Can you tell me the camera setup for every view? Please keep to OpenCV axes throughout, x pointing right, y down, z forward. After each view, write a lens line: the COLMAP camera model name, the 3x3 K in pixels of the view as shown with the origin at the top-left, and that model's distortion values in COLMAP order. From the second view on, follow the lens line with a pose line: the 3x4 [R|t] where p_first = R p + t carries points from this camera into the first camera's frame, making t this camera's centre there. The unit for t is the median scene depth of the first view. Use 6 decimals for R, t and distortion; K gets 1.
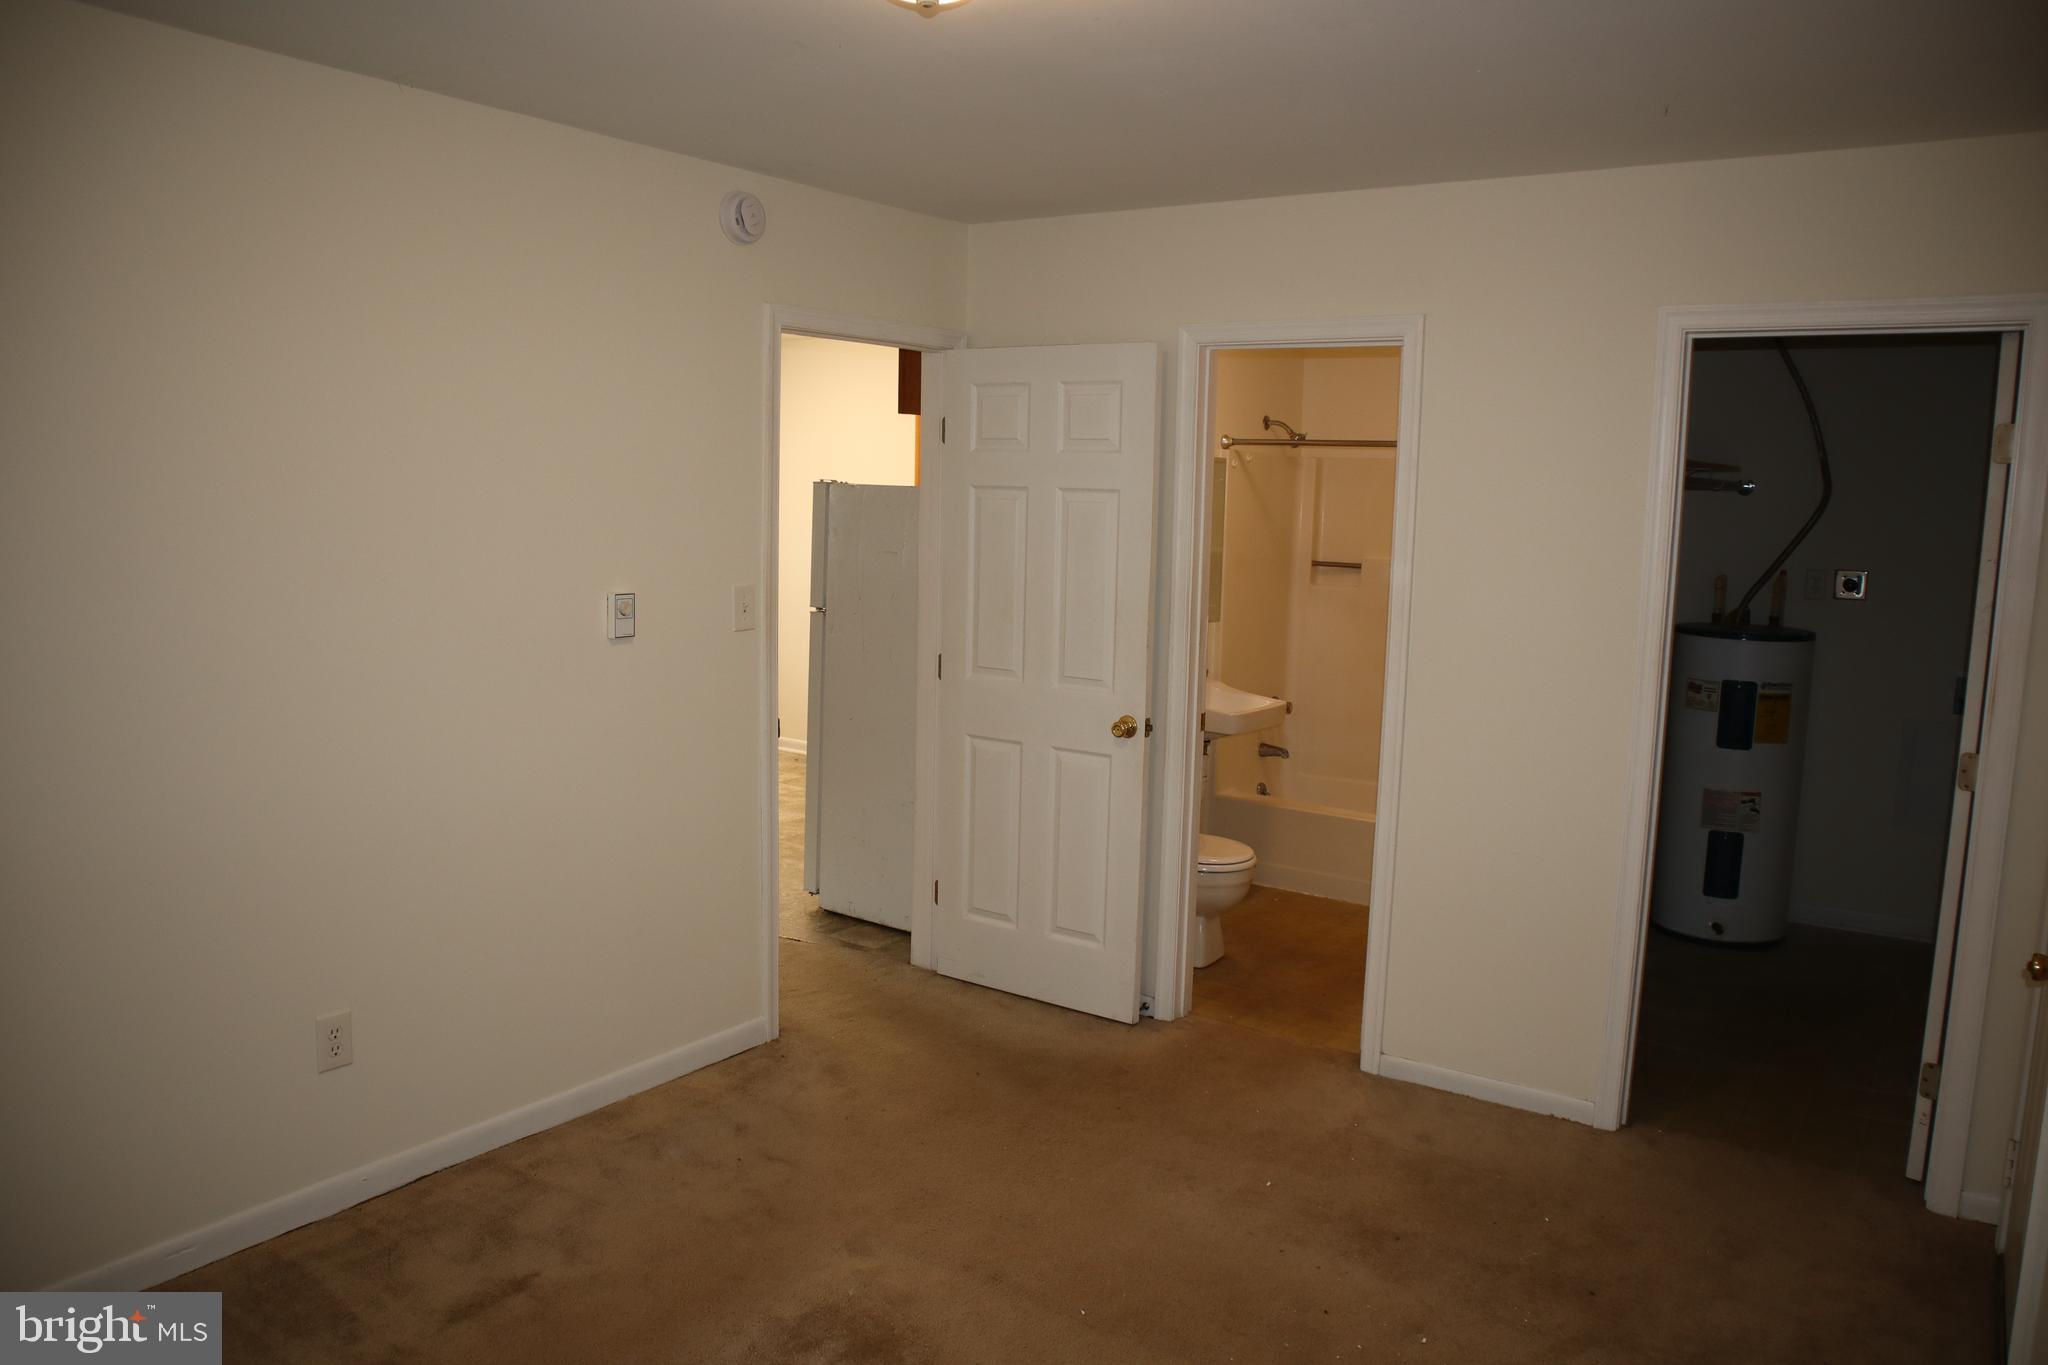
lens RADIAL K [[1444.6, 0, 1024.0], [0, 1444.6, 682.5], [0, 0, 1]] dist [-0.132530, 0.000336]
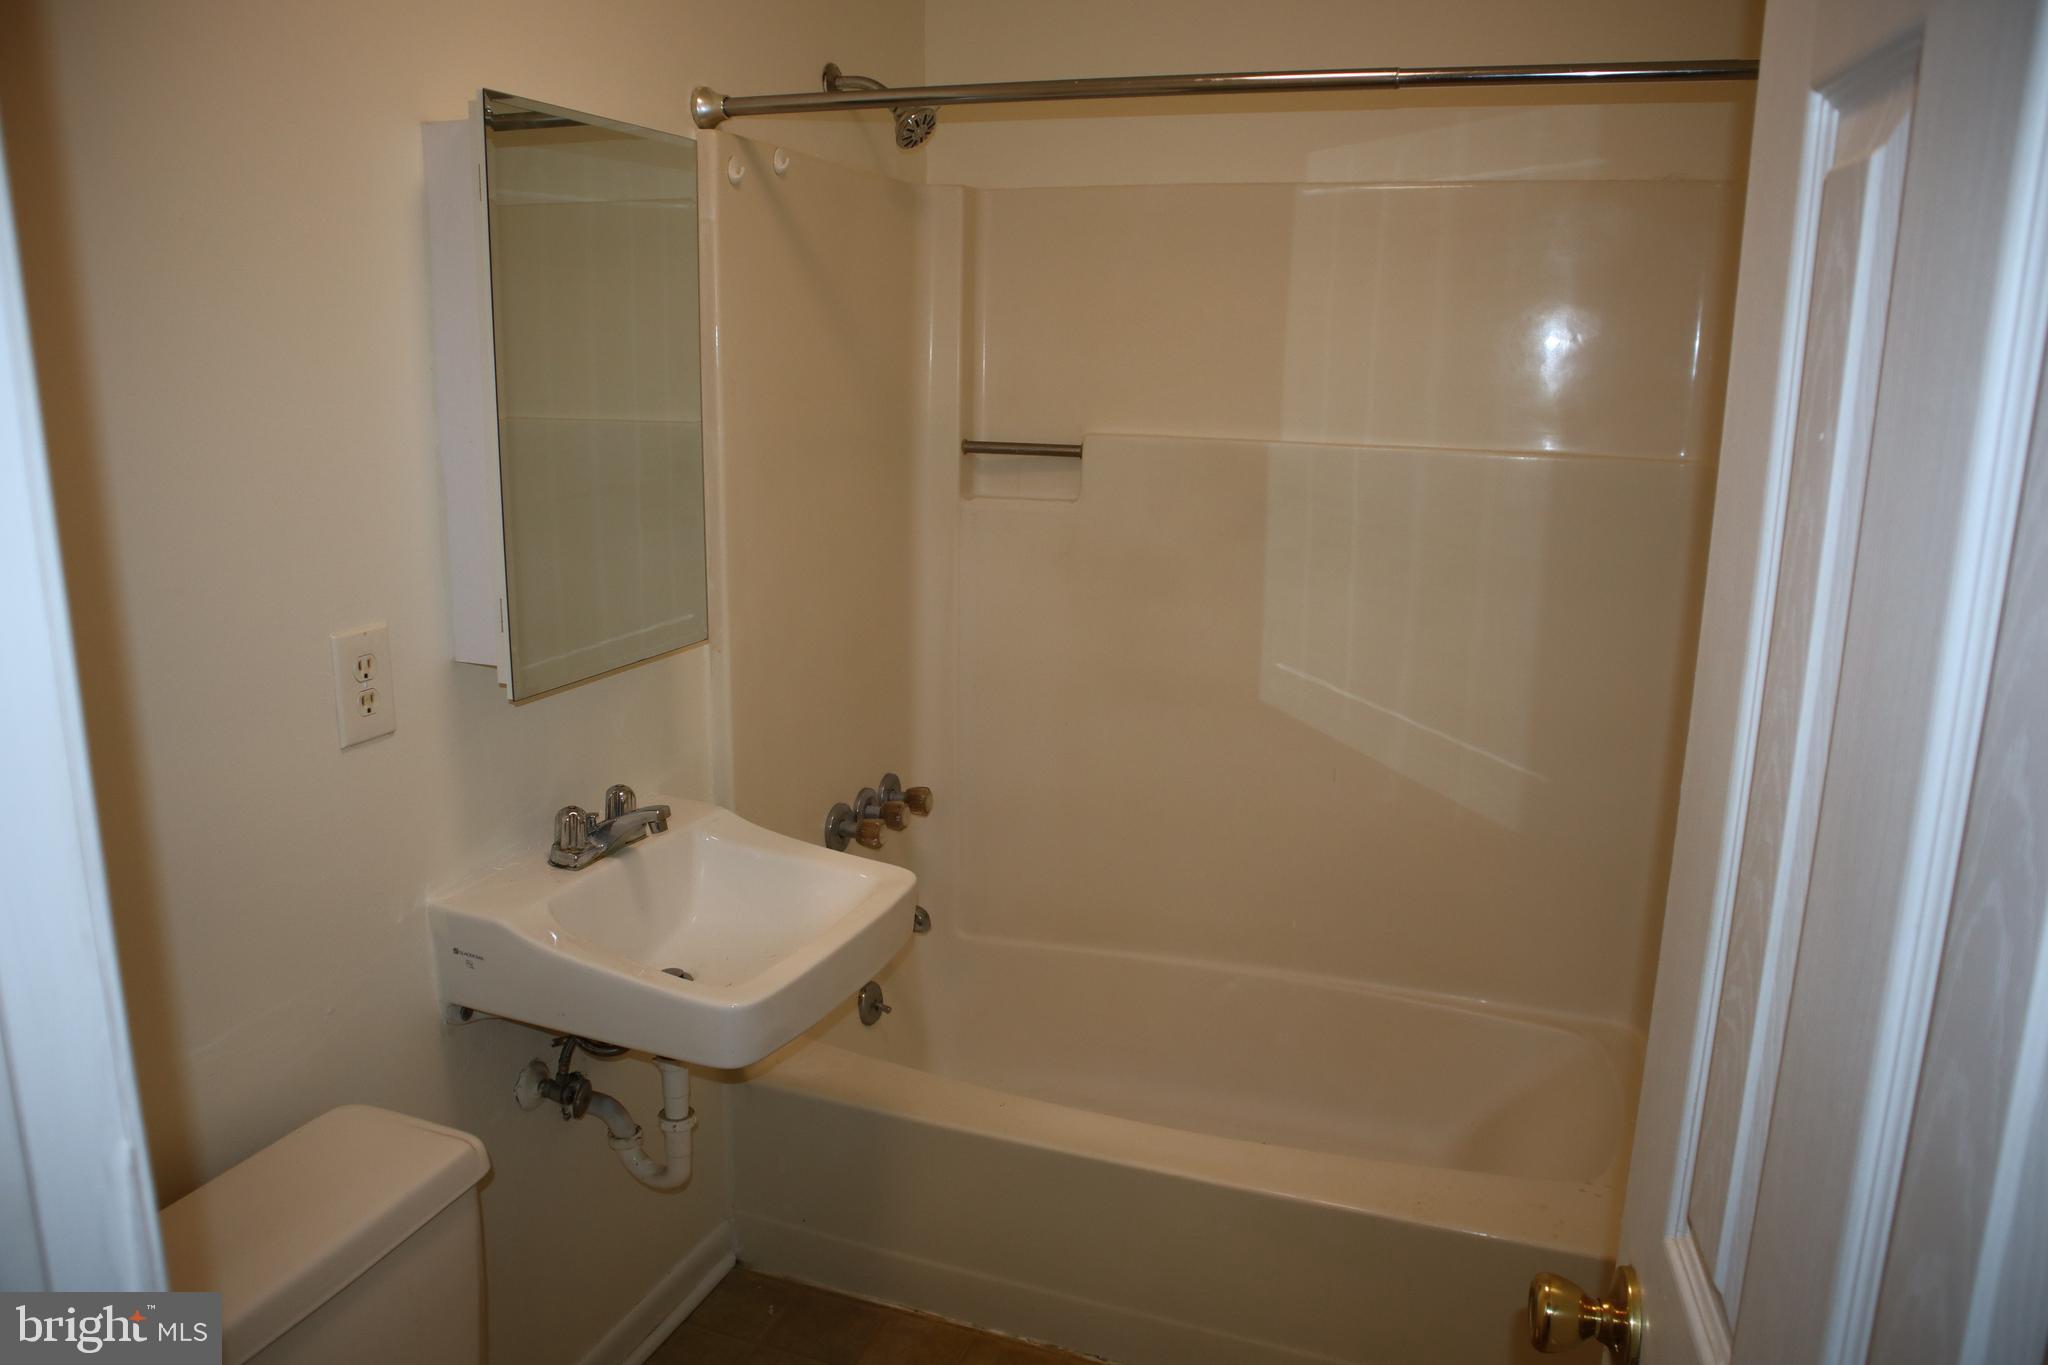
lens RADIAL K [[1444.6, 0, 1024.0], [0, 1444.6, 682.5], [0, 0, 1]] dist [-0.132530, 0.000336]
pose [[0.968156, -0.068875, 0.240688, 0.113069], [0.048121, 0.994681, 0.091071, -0.052581], [-0.245680, -0.076589, 0.966321, 0.589349]]
